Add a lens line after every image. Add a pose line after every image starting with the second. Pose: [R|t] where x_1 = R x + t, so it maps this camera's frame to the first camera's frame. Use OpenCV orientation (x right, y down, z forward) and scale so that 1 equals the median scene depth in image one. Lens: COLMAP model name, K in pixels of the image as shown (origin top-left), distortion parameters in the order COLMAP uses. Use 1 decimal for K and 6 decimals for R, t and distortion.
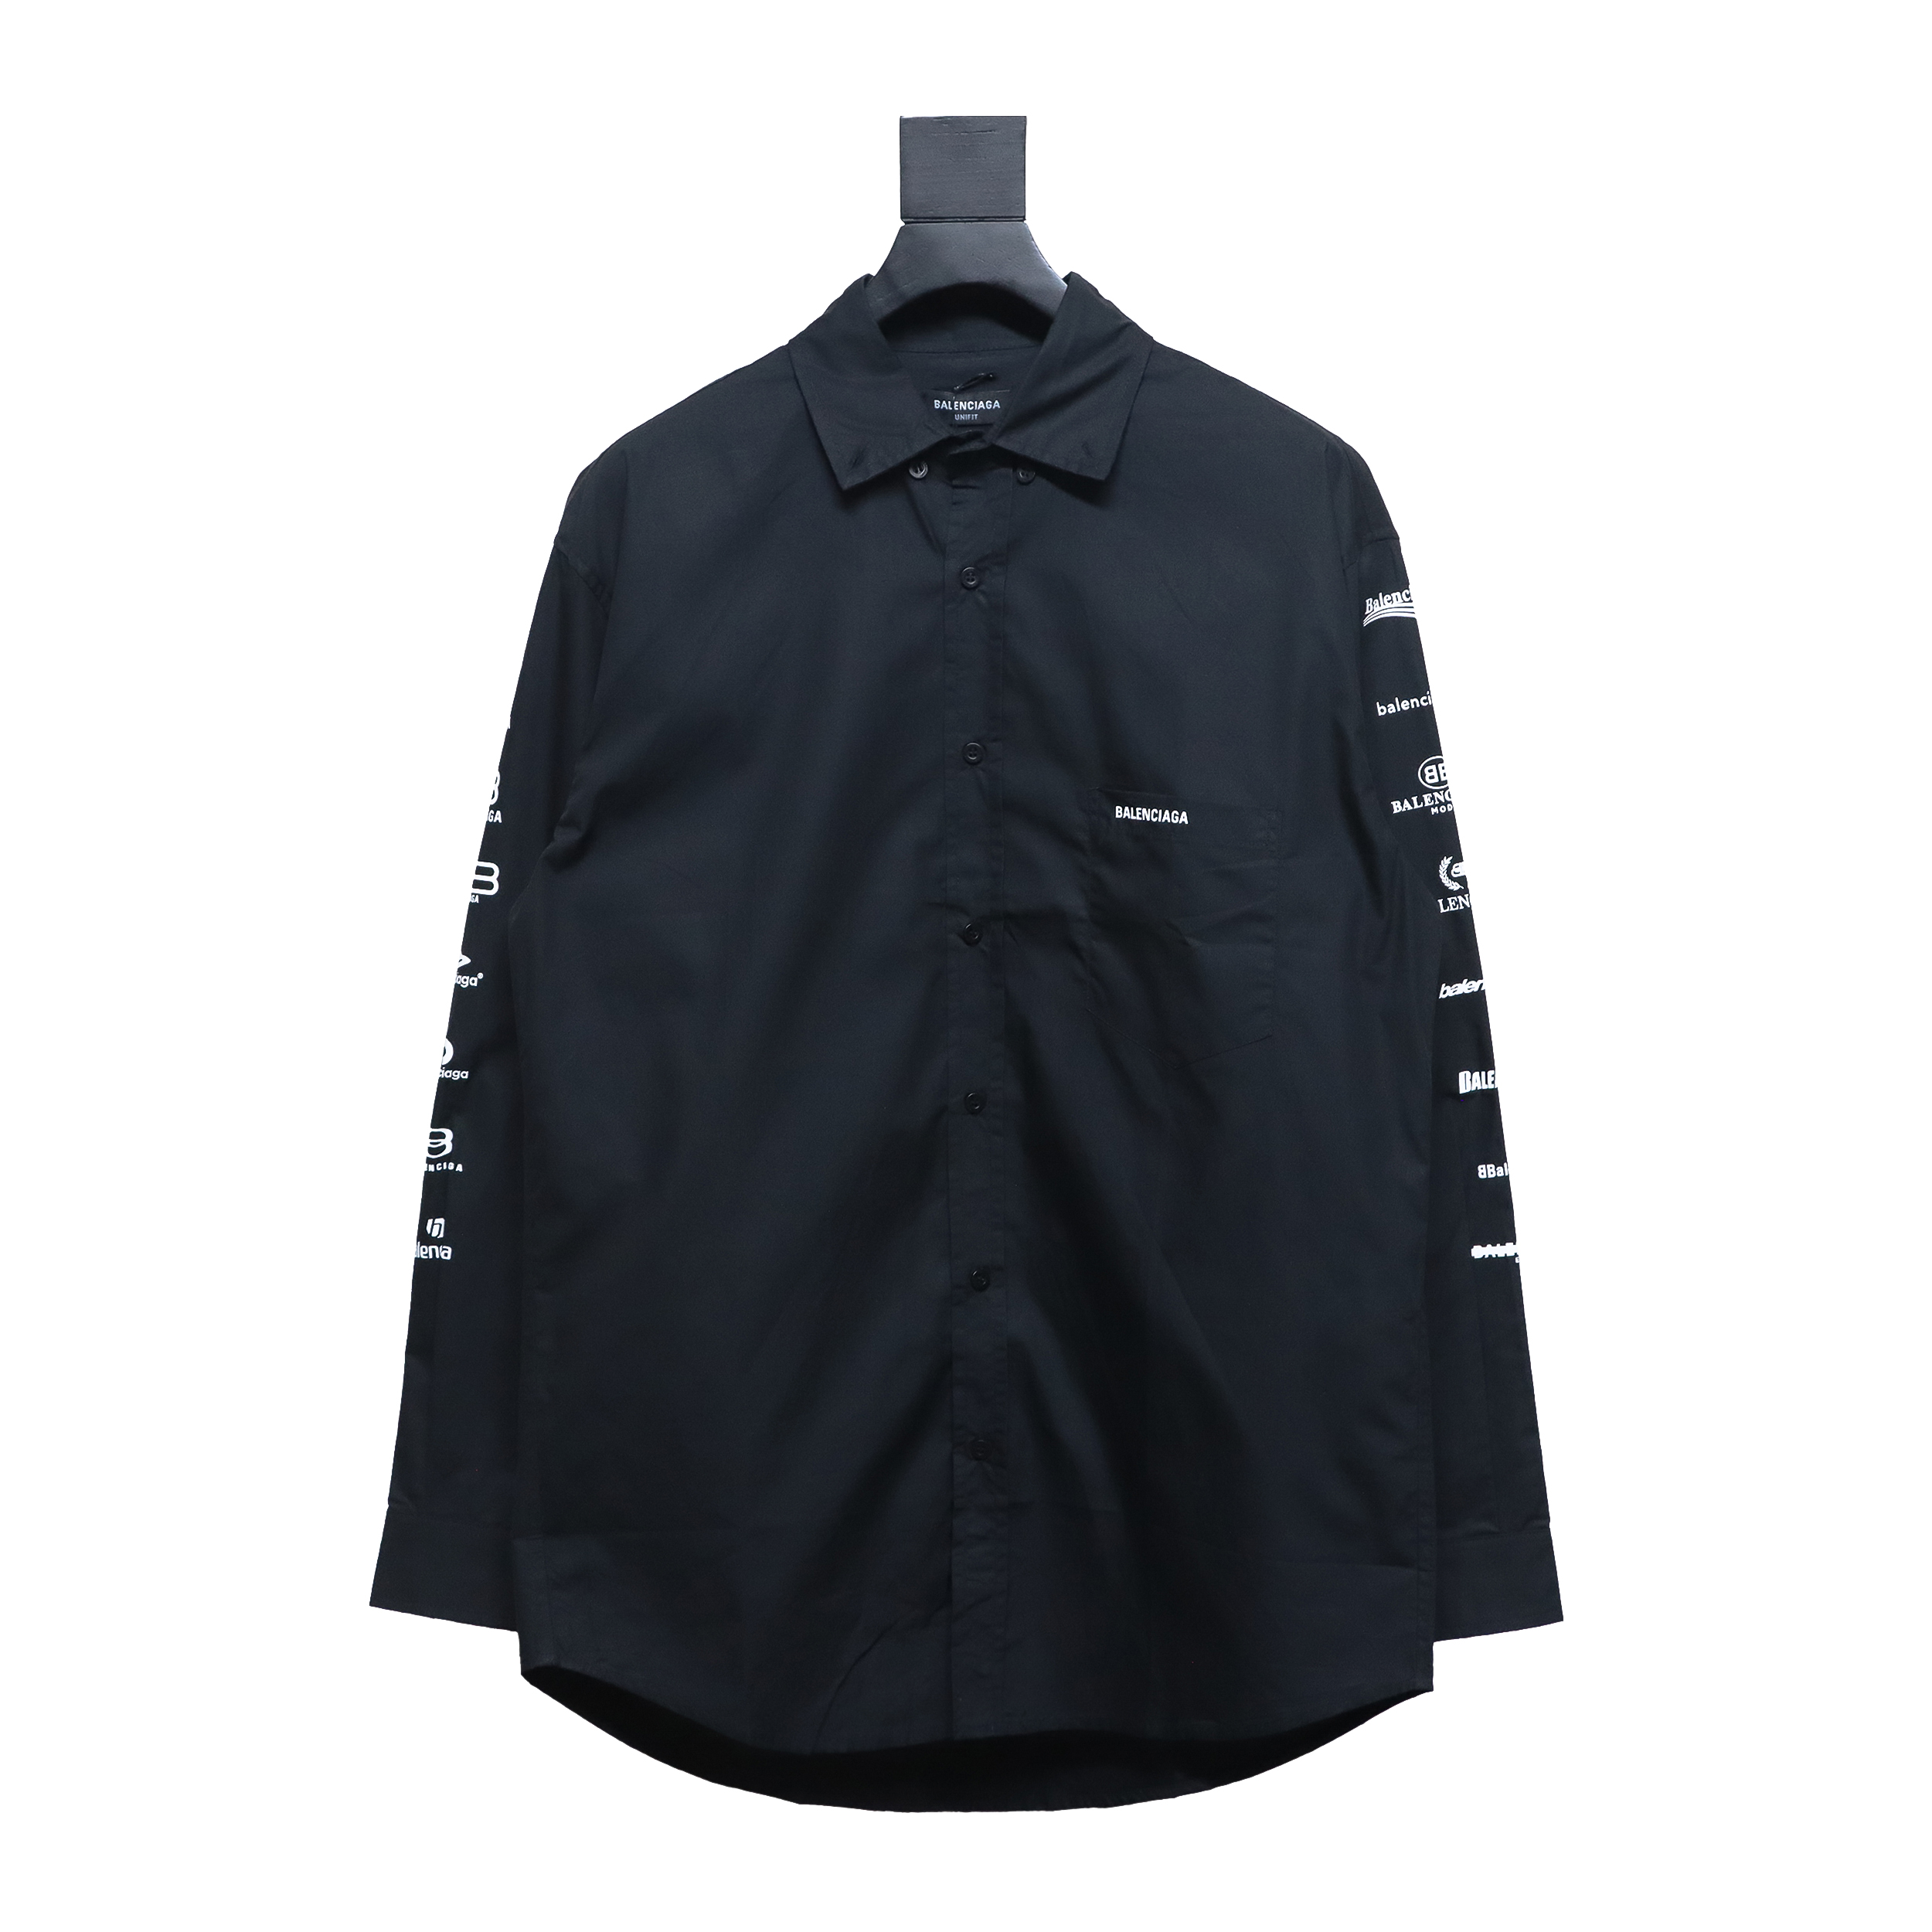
lens RADIAL K [[2544.7, 0, 966.3], [0, 2544.7, 885.6], [0, 0, 1]] dist [-0.090338, 0.000000]
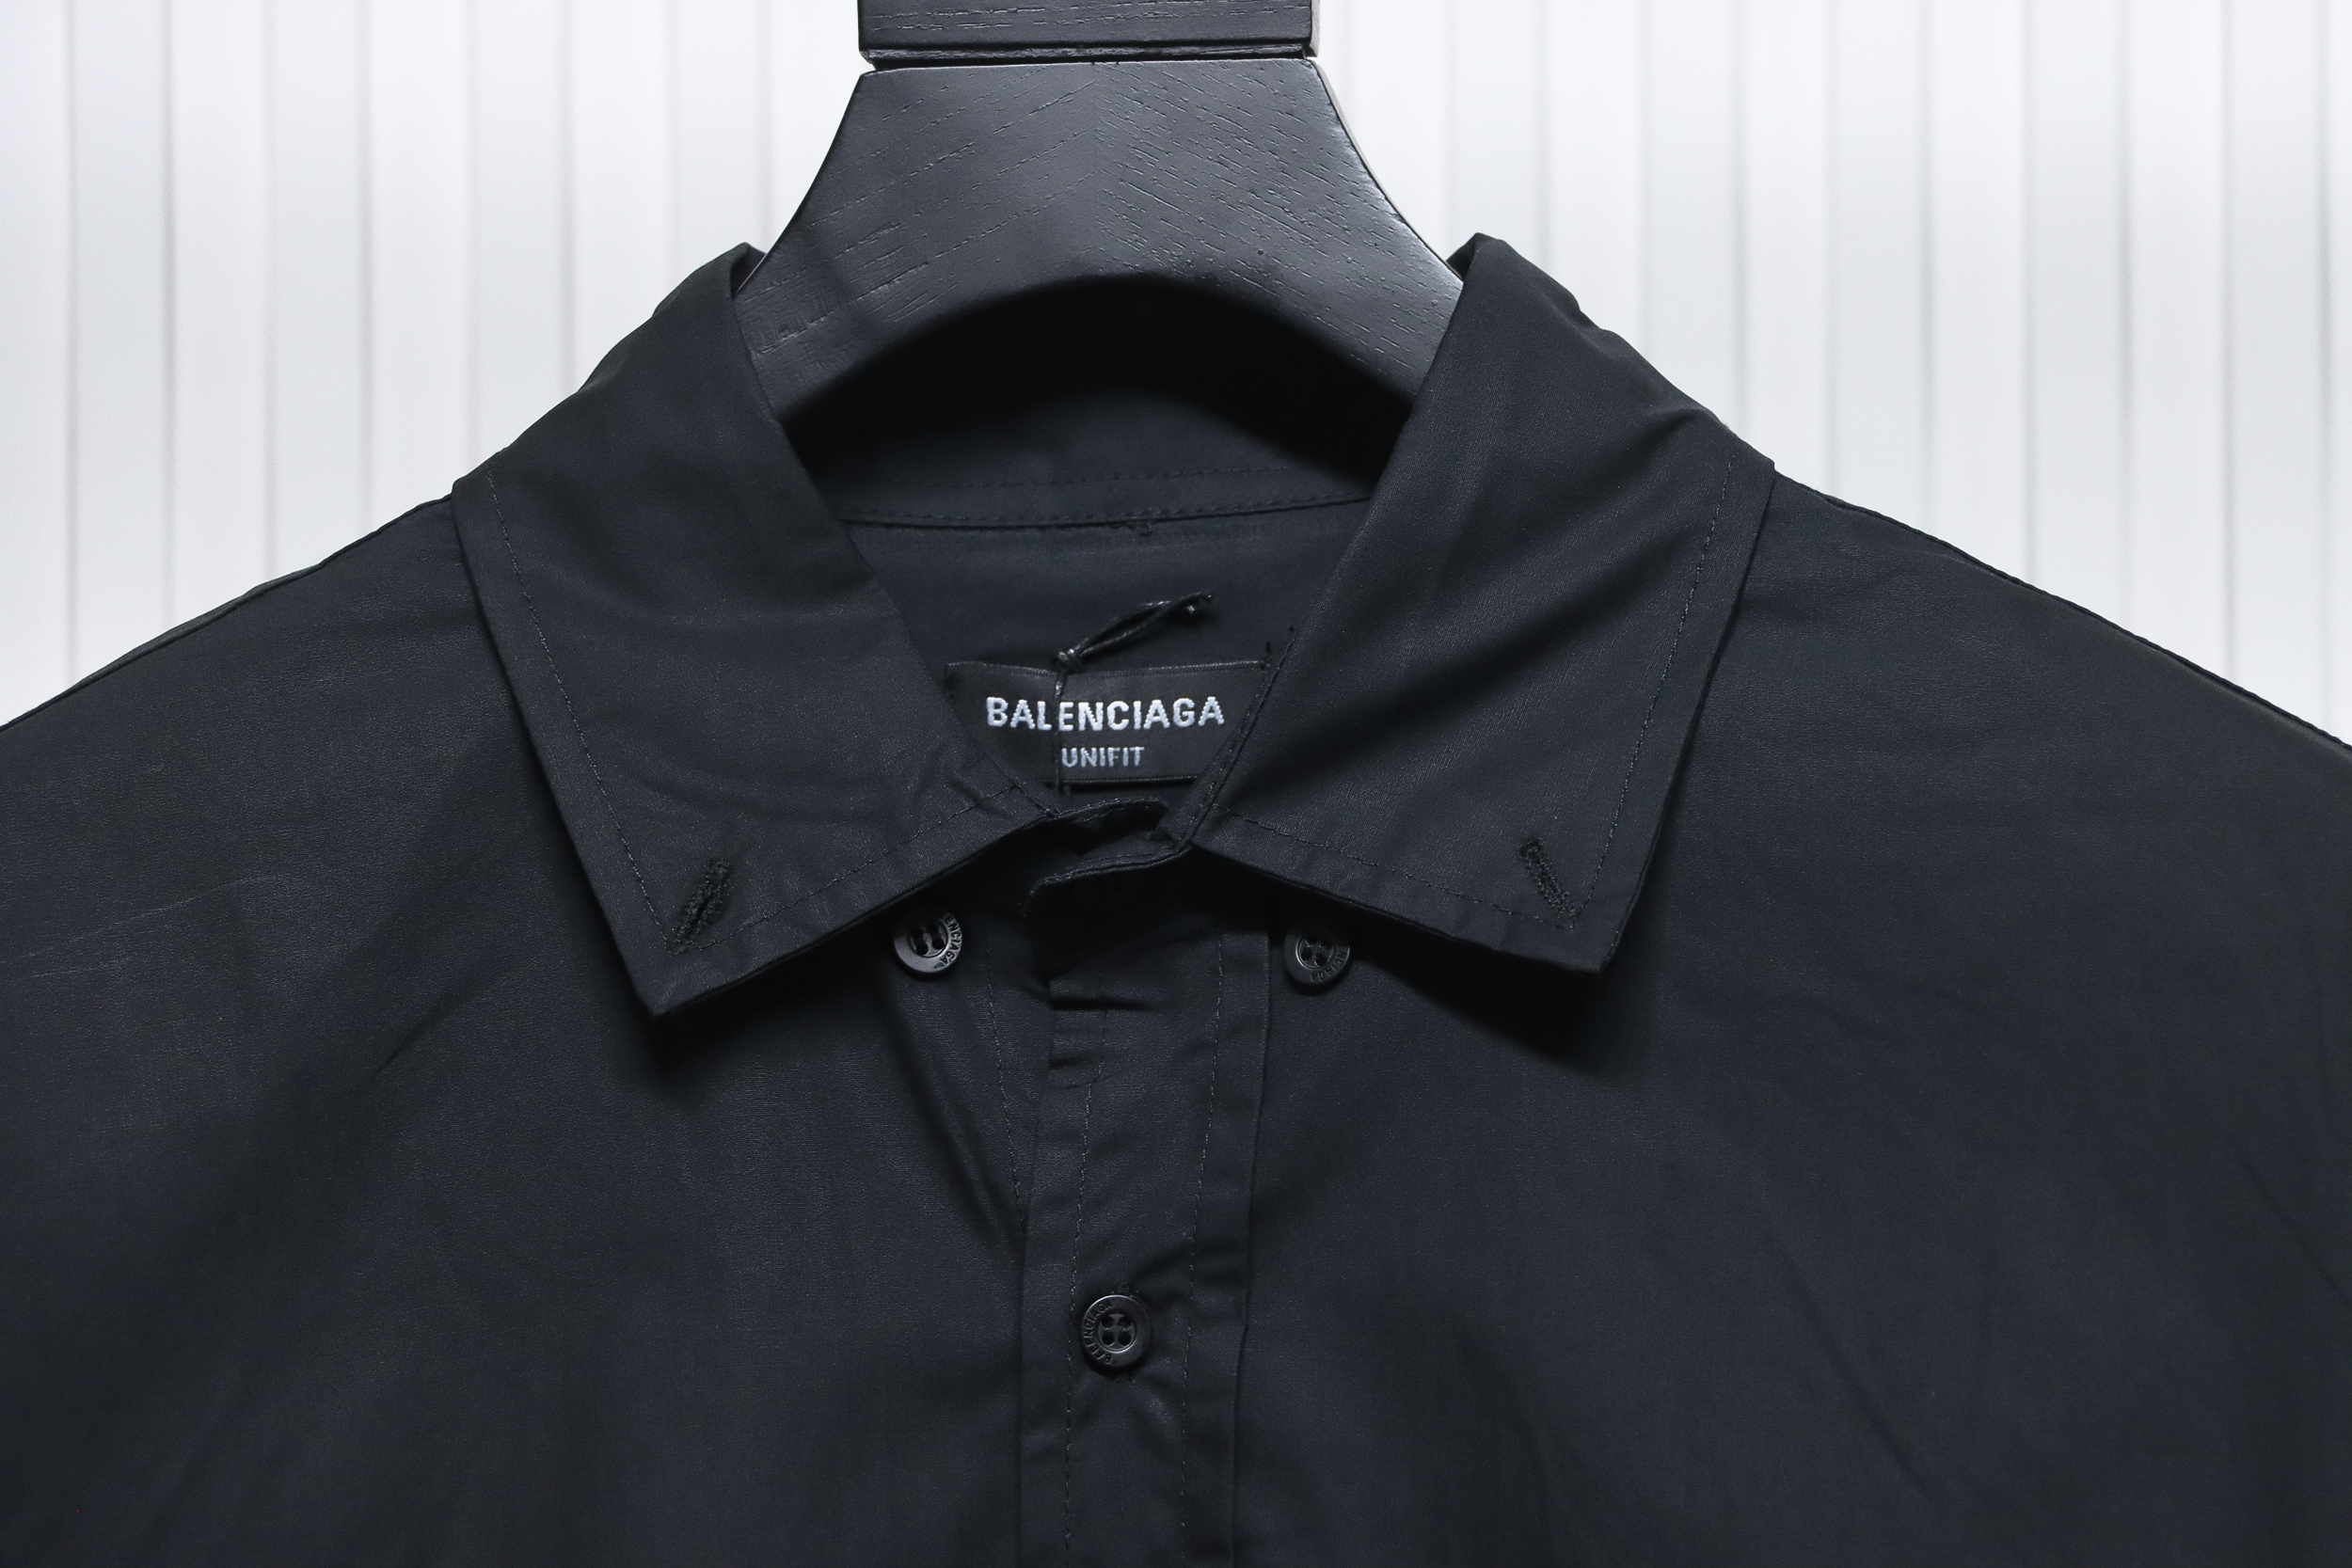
lens RADIAL K [[14446.3, 0, 1184.0], [0, 14446.3, 763.4], [0, 0, 1]] dist [2.019395, 0.000000]
pose [[0.999531, -0.006429, -0.029949, 0.056375], [-0.000125, 0.976861, -0.213875, 0.153633], [0.030631, 0.213778, 0.976402, -0.538756]]
